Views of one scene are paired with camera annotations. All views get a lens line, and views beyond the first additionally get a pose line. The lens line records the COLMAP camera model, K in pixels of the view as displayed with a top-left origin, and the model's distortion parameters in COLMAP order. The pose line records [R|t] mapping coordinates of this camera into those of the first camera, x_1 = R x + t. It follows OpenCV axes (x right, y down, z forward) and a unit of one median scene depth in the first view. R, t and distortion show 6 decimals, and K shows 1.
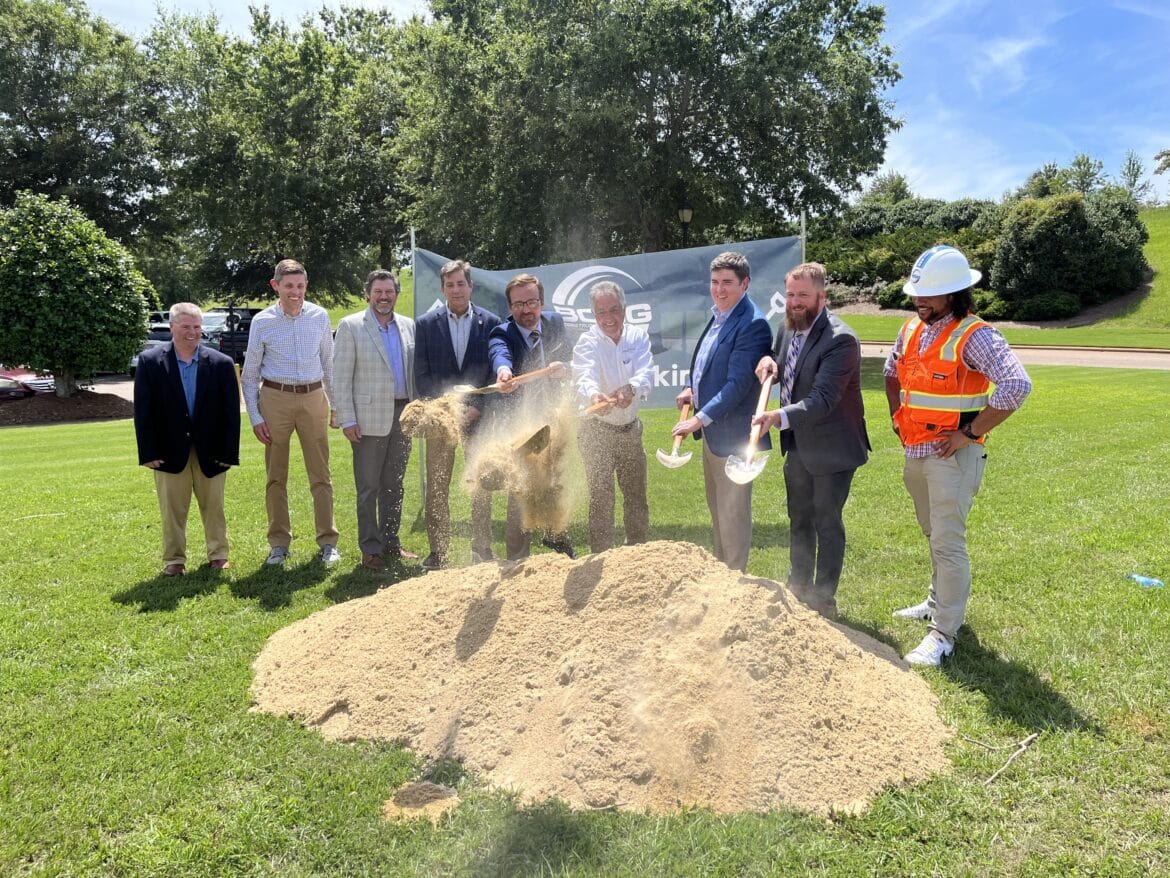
lens RADIAL K [[880.9, 0, 591.2], [0, 880.9, 435.9], [0, 0, 1]] dist [0.061582, -0.082216]
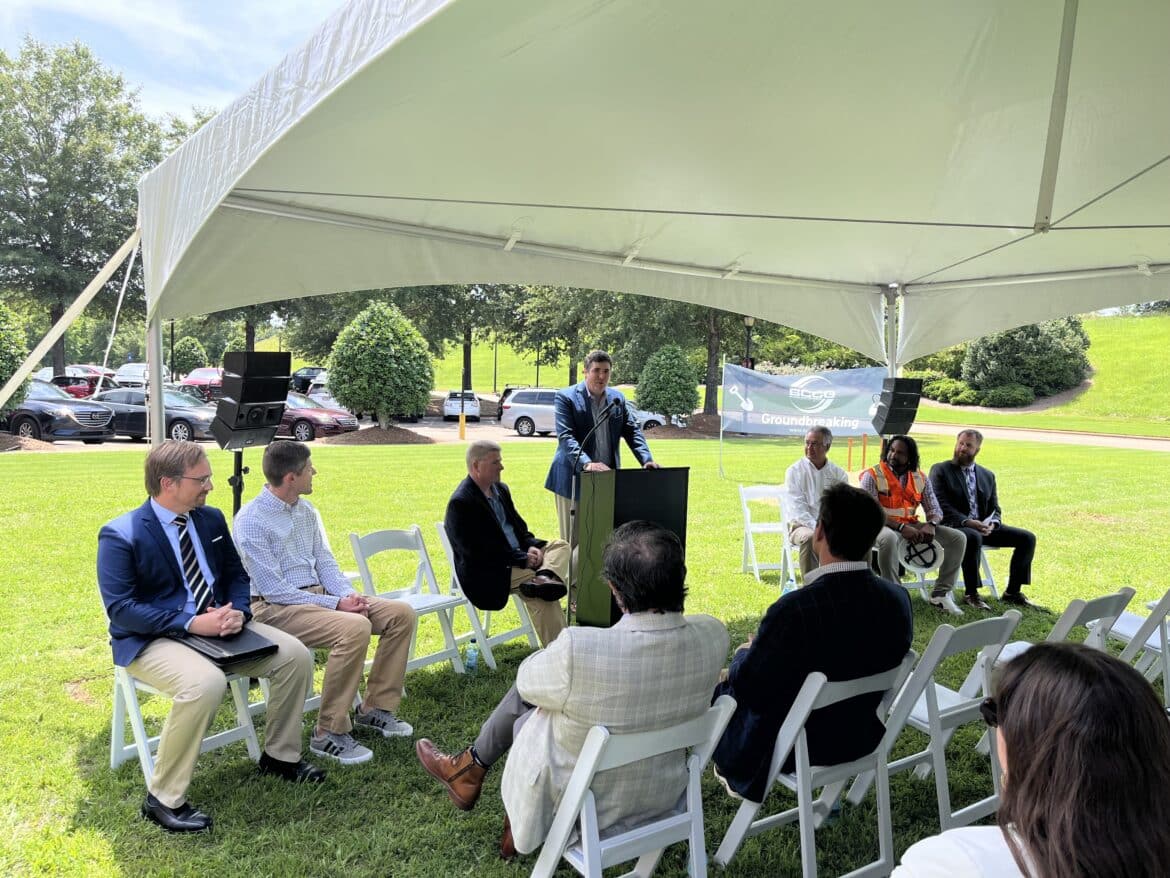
lens RADIAL K [[880.9, 0, 579.3], [0, 880.9, 443.3], [0, 0, 1]] dist [0.061582, -0.082216]
pose [[0.998965, 0.040795, 0.020117, -0.222719], [-0.039324, 0.996858, -0.068759, 0.060451], [-0.022859, 0.067897, 0.997430, -0.456441]]
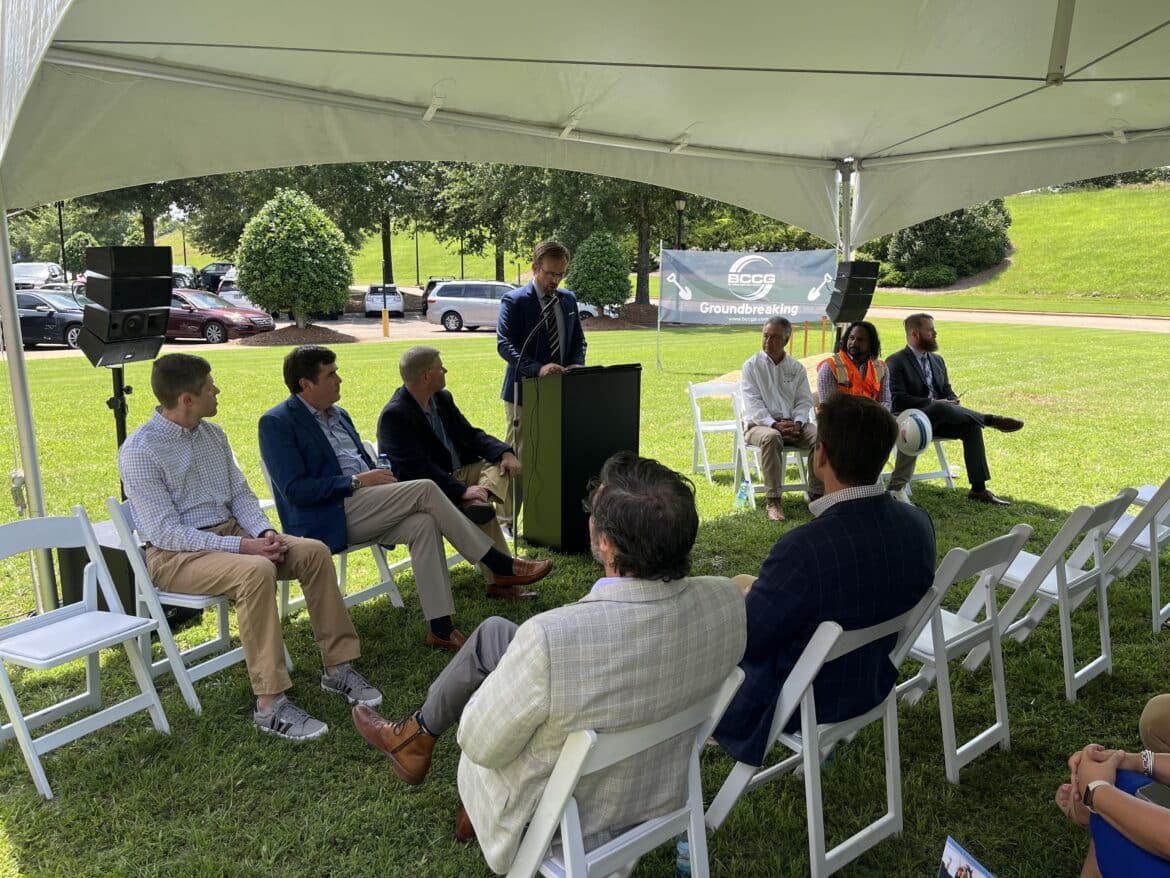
lens RADIAL K [[880.9, 0, 581.2], [0, 880.9, 443.3], [0, 0, 1]] dist [0.061582, -0.082216]
pose [[0.994669, -0.000724, 0.103120, -0.225763], [-0.004644, 0.998646, 0.051808, 0.055859], [-0.103018, -0.052011, 0.993319, -0.427386]]
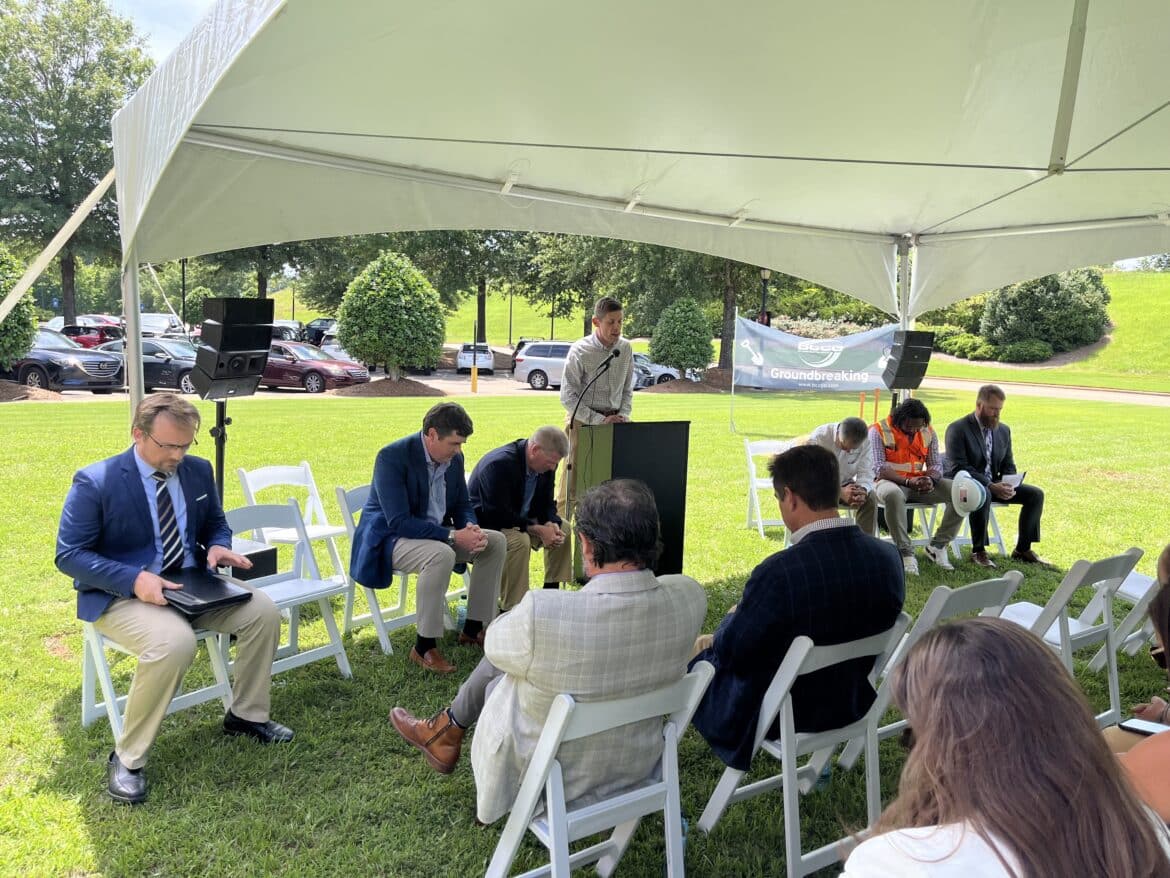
lens RADIAL K [[880.9, 0, 592.1], [0, 880.9, 429.3], [0, 0, 1]] dist [0.061582, -0.082216]
pose [[0.998781, 0.046106, 0.017634, -0.216393], [-0.045526, 0.998451, -0.031997, 0.060046], [-0.019082, 0.031155, 0.999332, -0.448517]]
